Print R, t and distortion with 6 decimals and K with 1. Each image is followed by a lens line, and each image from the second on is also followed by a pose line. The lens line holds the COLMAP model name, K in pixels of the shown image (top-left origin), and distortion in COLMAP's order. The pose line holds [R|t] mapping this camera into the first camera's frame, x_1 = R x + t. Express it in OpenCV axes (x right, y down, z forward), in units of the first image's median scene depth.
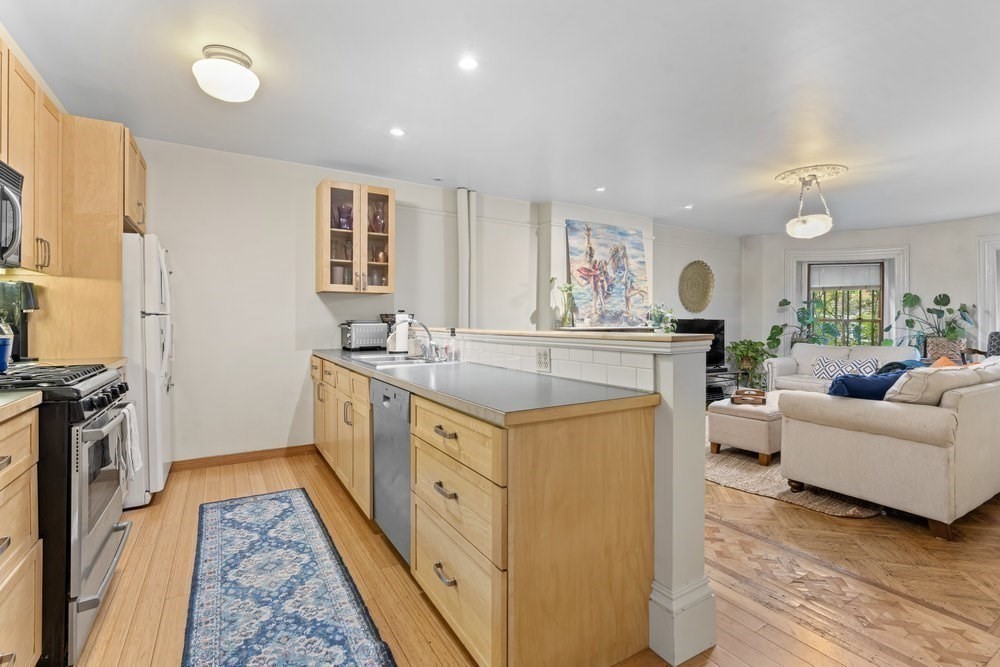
lens RADIAL K [[454.3, 0, 495.5], [0, 454.3, 330.9], [0, 0, 1]] dist [0.002724, 0.001076]
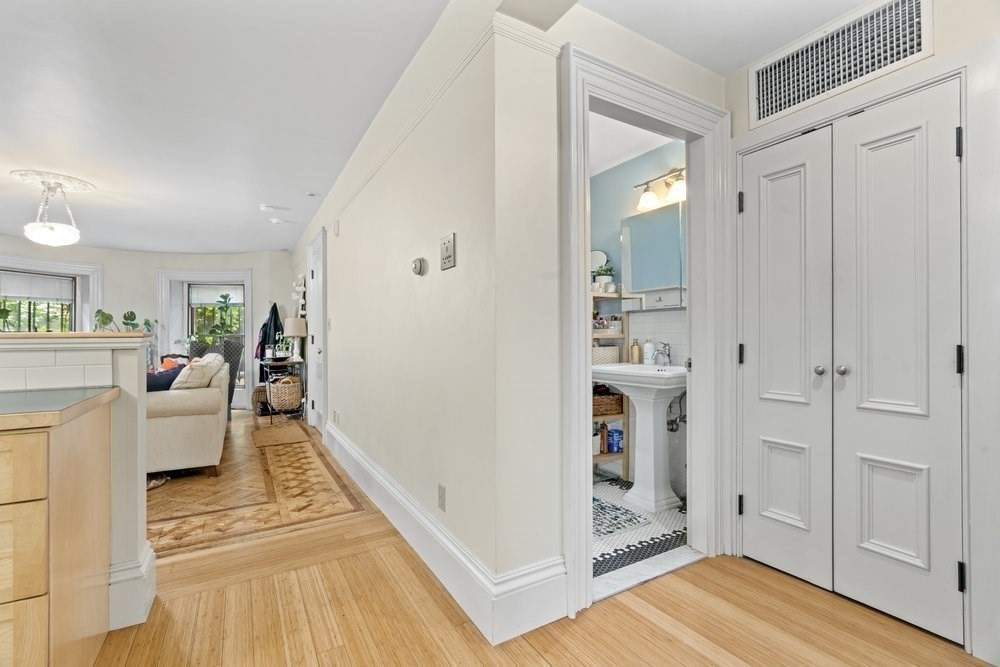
lens RADIAL K [[441.4, 0, 500.0], [0, 441.4, 333.5], [0, 0, 1]] dist [-0.001841, -0.000176]
pose [[0.005728, 0.012736, 0.999902, -0.248780], [0.018728, 0.999742, -0.012841, 0.015852], [-0.999808, 0.018800, 0.005488, 0.033256]]
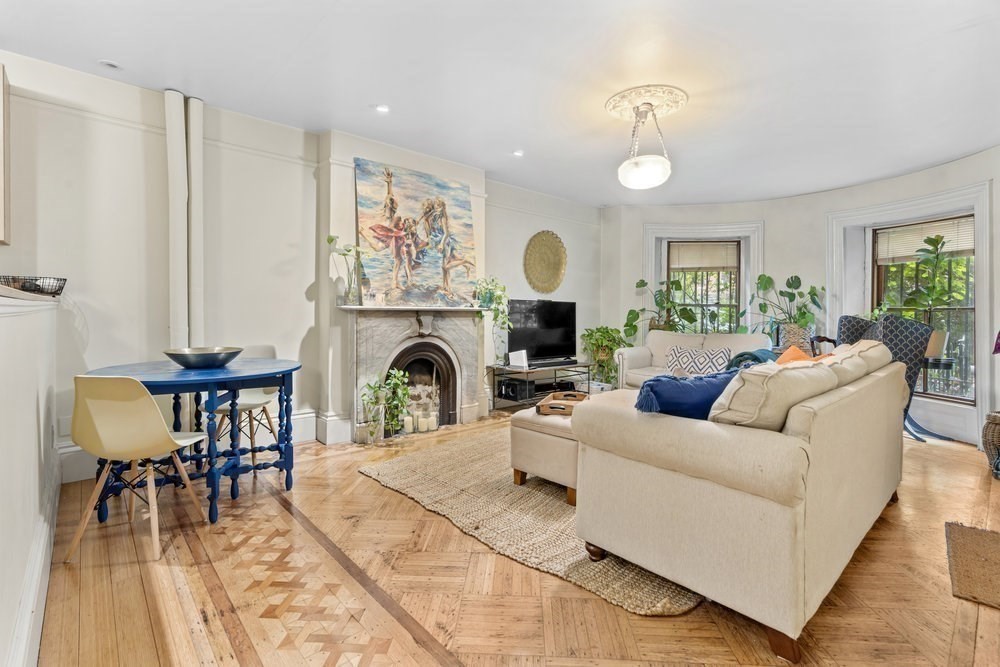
lens RADIAL K [[480.0, 0, 488.8], [0, 480.0, 316.9], [0, 0, 1]] dist [-0.007774, -0.000005]
pose [[0.978969, 0.008593, 0.203830, 0.271681], [-0.007761, 0.999958, -0.004879, 0.013673], [-0.203864, 0.003195, 0.978994, 0.271443]]
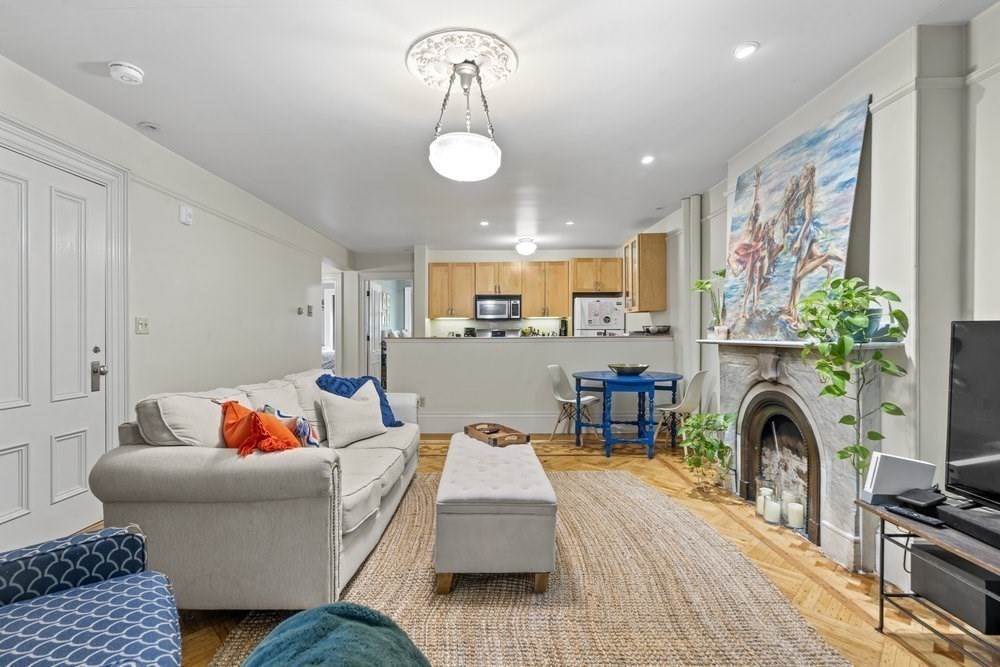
lens RADIAL K [[458.2, 0, 497.6], [0, 458.2, 333.9], [0, 0, 1]] dist [-0.000188, 0.000058]
pose [[-0.502427, 0.007818, -0.864584, 1.178371], [-0.005968, 0.999904, 0.012509, -0.029593], [0.864599, 0.011445, -0.502332, 1.334186]]
